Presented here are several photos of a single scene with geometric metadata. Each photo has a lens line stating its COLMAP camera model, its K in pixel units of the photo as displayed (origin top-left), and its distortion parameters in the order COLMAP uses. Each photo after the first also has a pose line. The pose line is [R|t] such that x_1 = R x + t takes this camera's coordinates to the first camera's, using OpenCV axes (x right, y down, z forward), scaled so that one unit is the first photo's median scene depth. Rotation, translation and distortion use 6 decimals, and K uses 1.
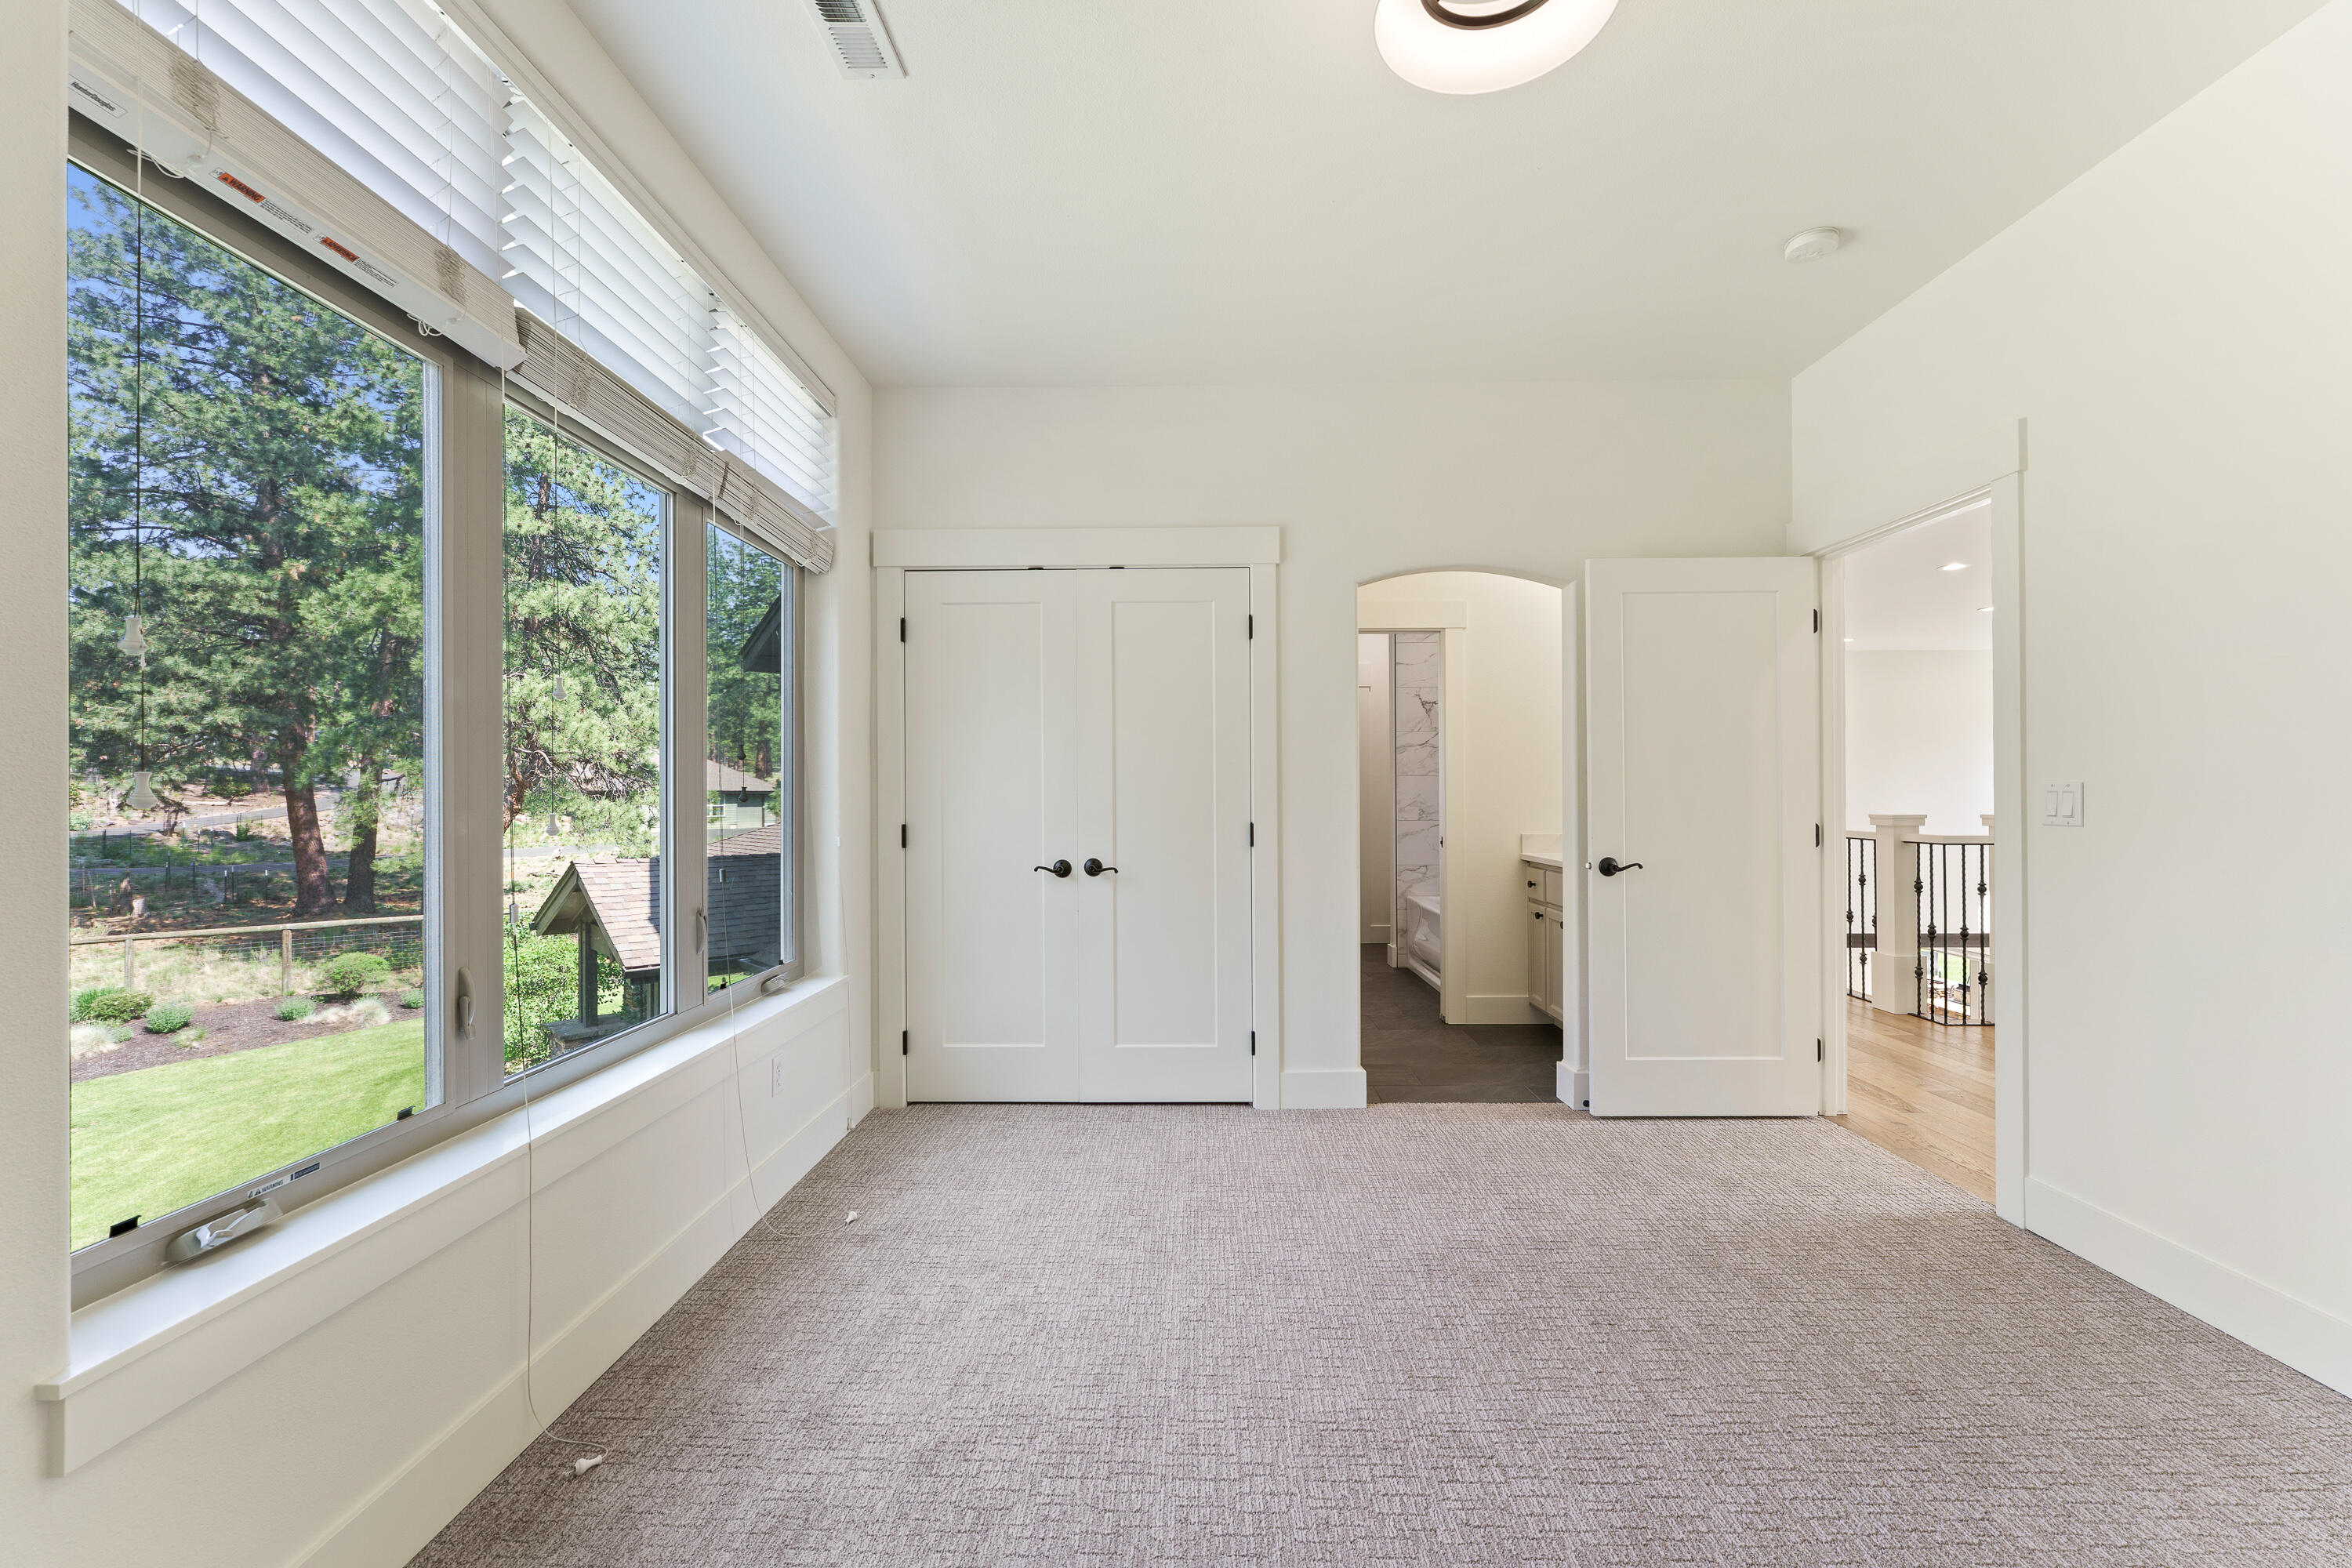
lens RADIAL K [[945.9, 0, 1167.6], [0, 945.9, 786.1], [0, 0, 1]] dist [-0.000472, -0.000102]
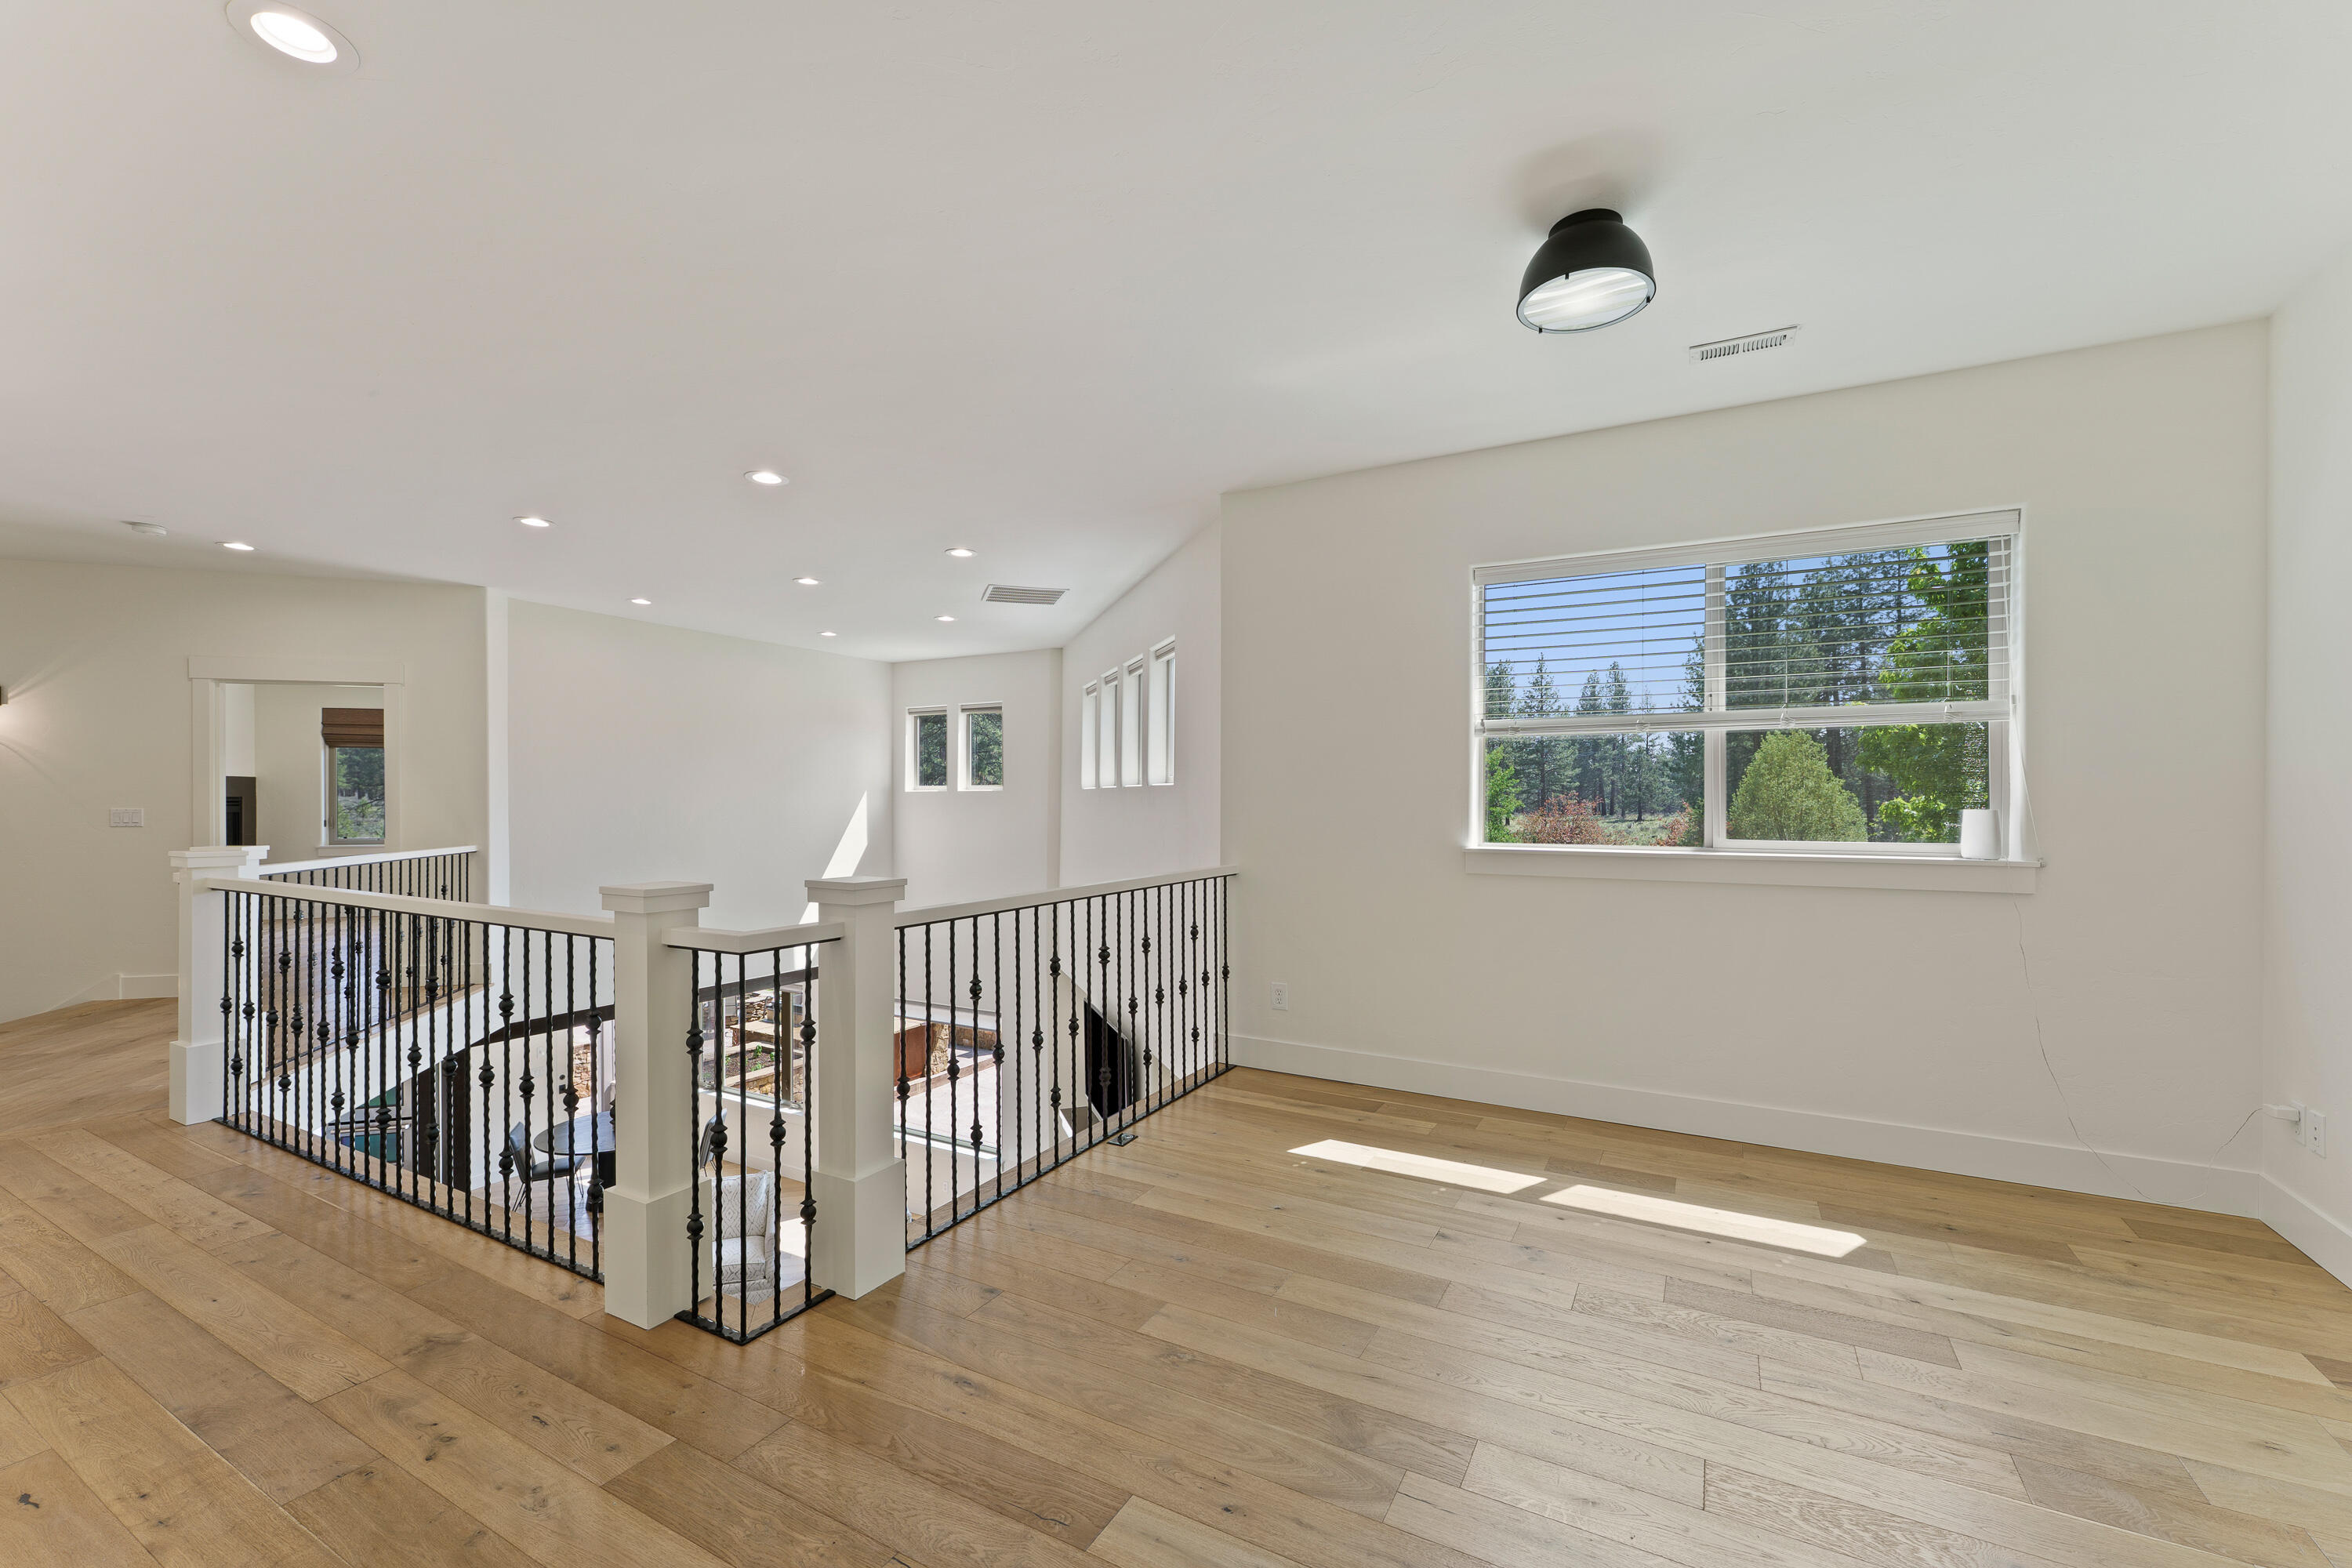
lens RADIAL K [[945.9, 0, 1169.7], [0, 945.9, 787.8], [0, 0, 1]] dist [-0.000472, -0.000102]
pose [[0.432353, 0.008774, 0.901662, 0.474083], [-0.006244, 0.999958, -0.006736, -0.015139], [-0.901683, -0.002718, 0.432389, 0.588600]]
